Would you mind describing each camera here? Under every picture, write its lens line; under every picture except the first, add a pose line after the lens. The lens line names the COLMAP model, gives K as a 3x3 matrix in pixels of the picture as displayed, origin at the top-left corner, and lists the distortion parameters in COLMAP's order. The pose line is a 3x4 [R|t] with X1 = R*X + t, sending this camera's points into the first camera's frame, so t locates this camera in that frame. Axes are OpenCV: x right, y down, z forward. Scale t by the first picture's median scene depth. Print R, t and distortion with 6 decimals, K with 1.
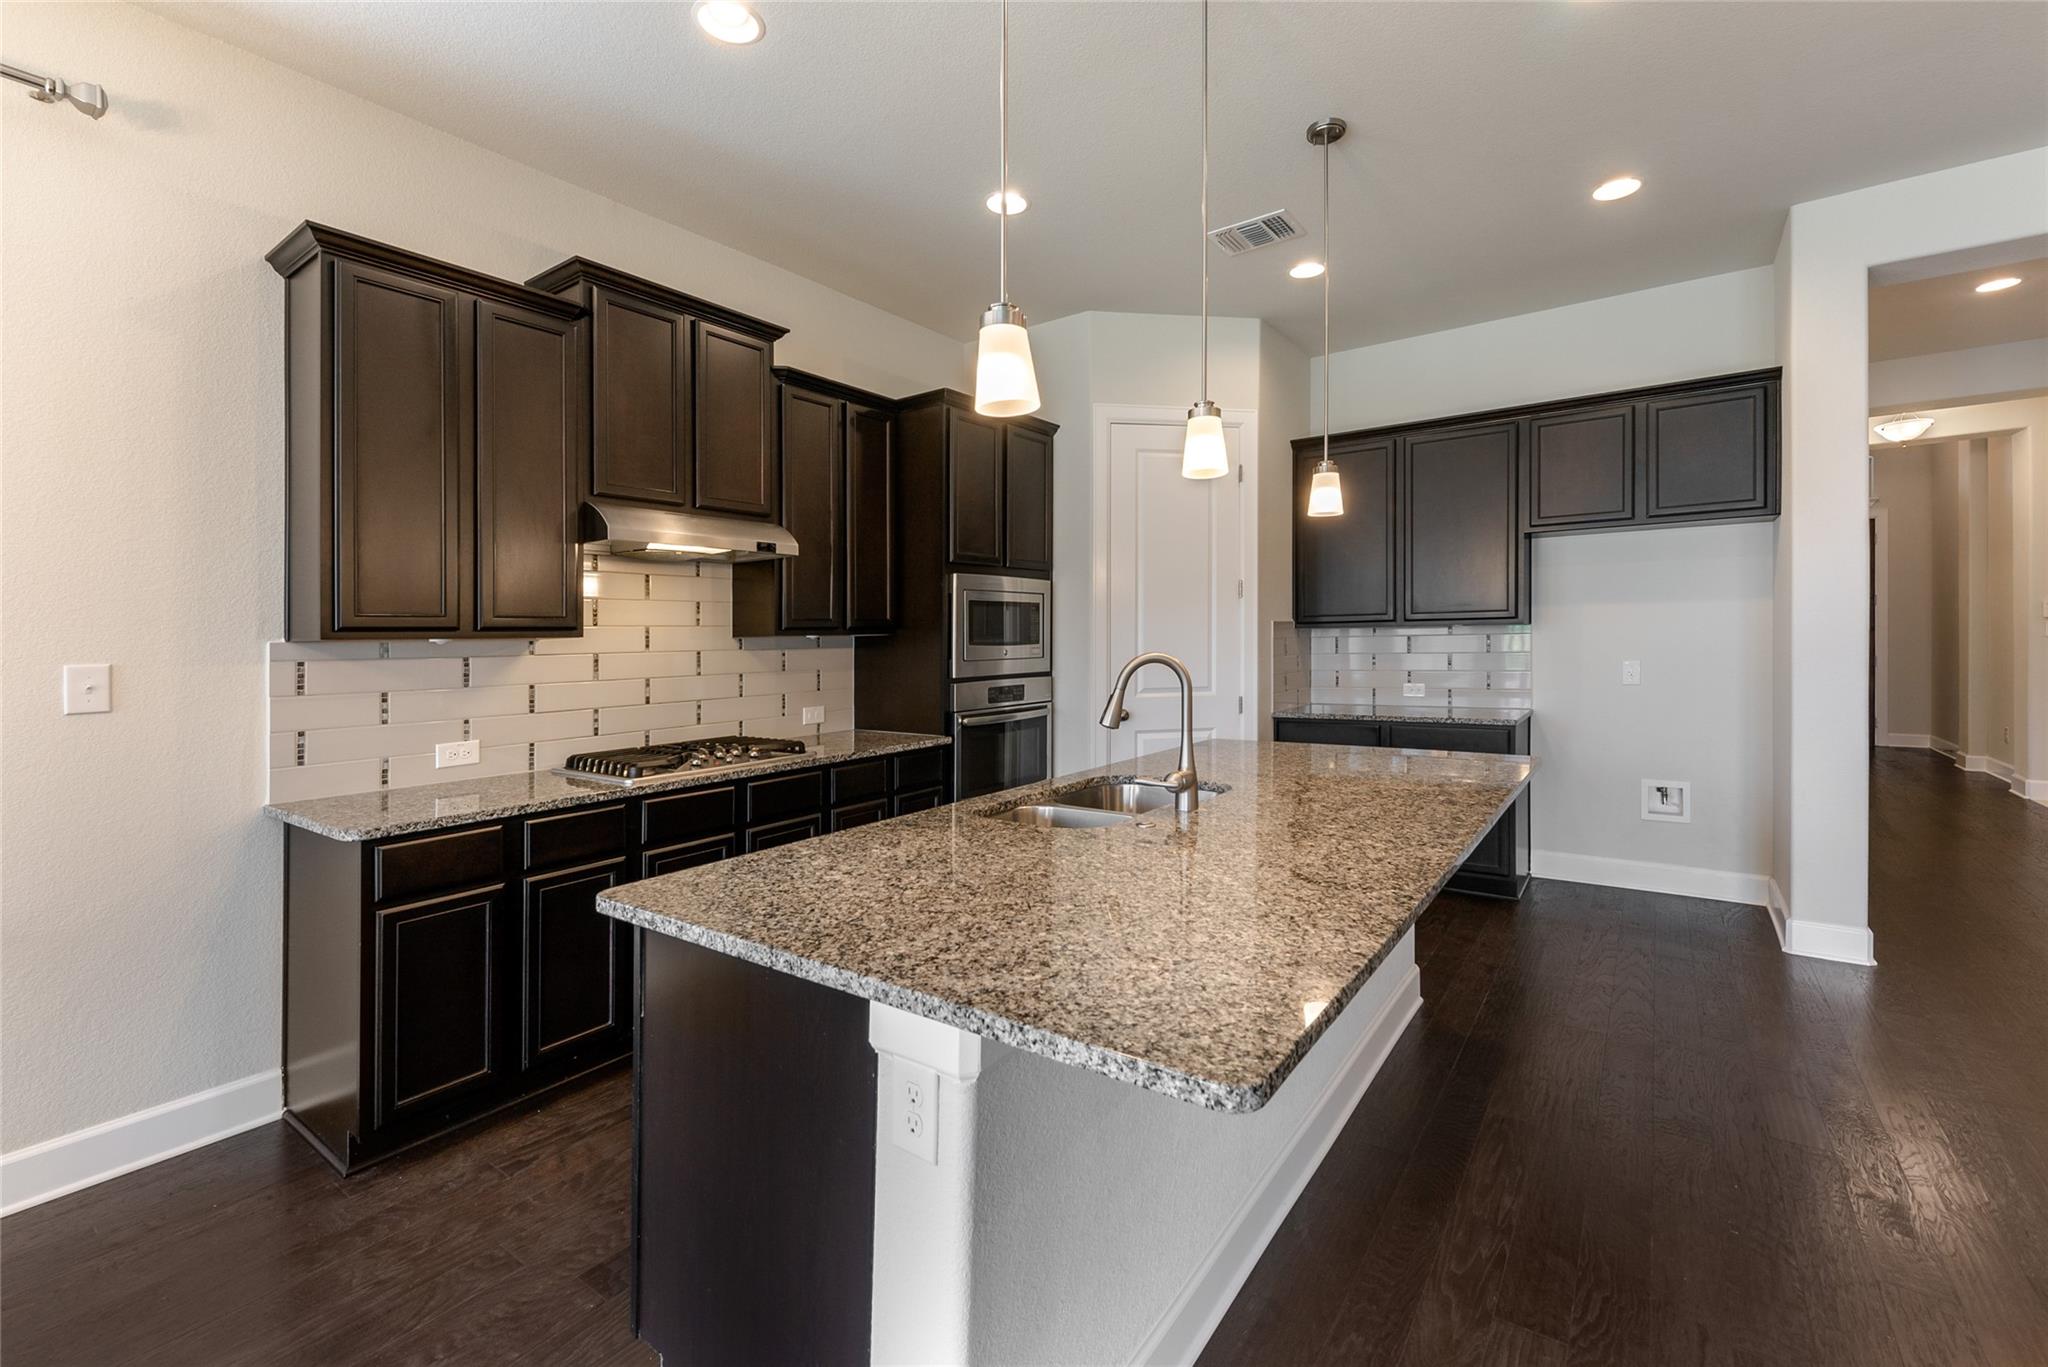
lens RADIAL K [[864.8, 0, 1044.1], [0, 864.8, 626.3], [0, 0, 1]] dist [0.004518, -0.000645]
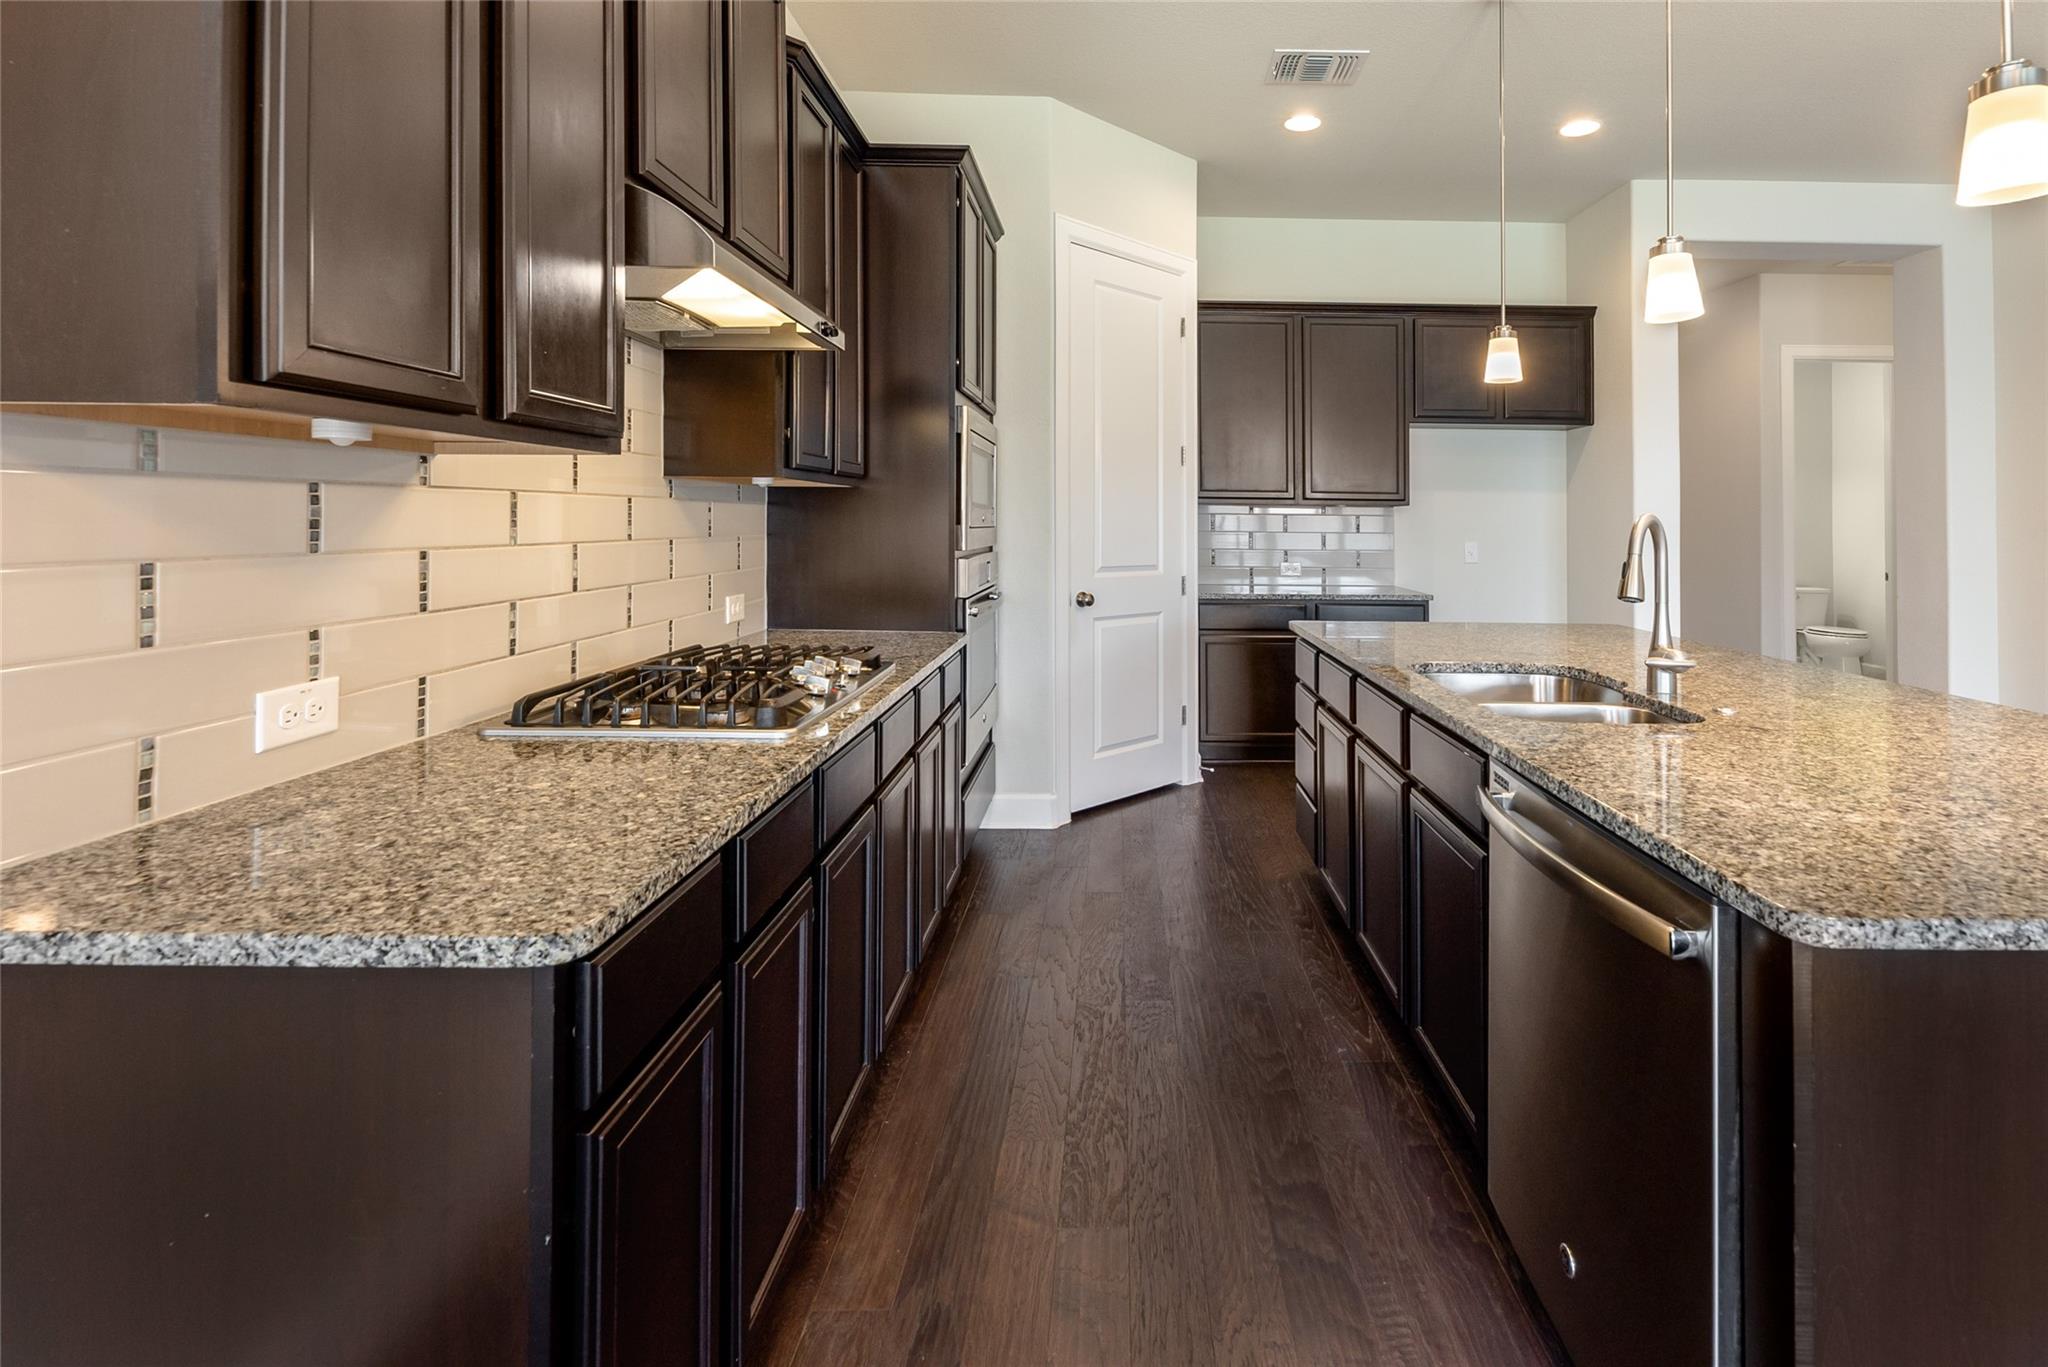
lens RADIAL K [[941.0, 0, 1126.1], [0, 941.0, 505.4], [0, 0, 1]] dist [0.005019, 0.000059]
pose [[0.808911, 0.038161, 0.586691, -0.609448], [-0.035806, 0.999237, -0.015627, 0.039388], [-0.586840, -0.008366, 0.809660, 0.389154]]
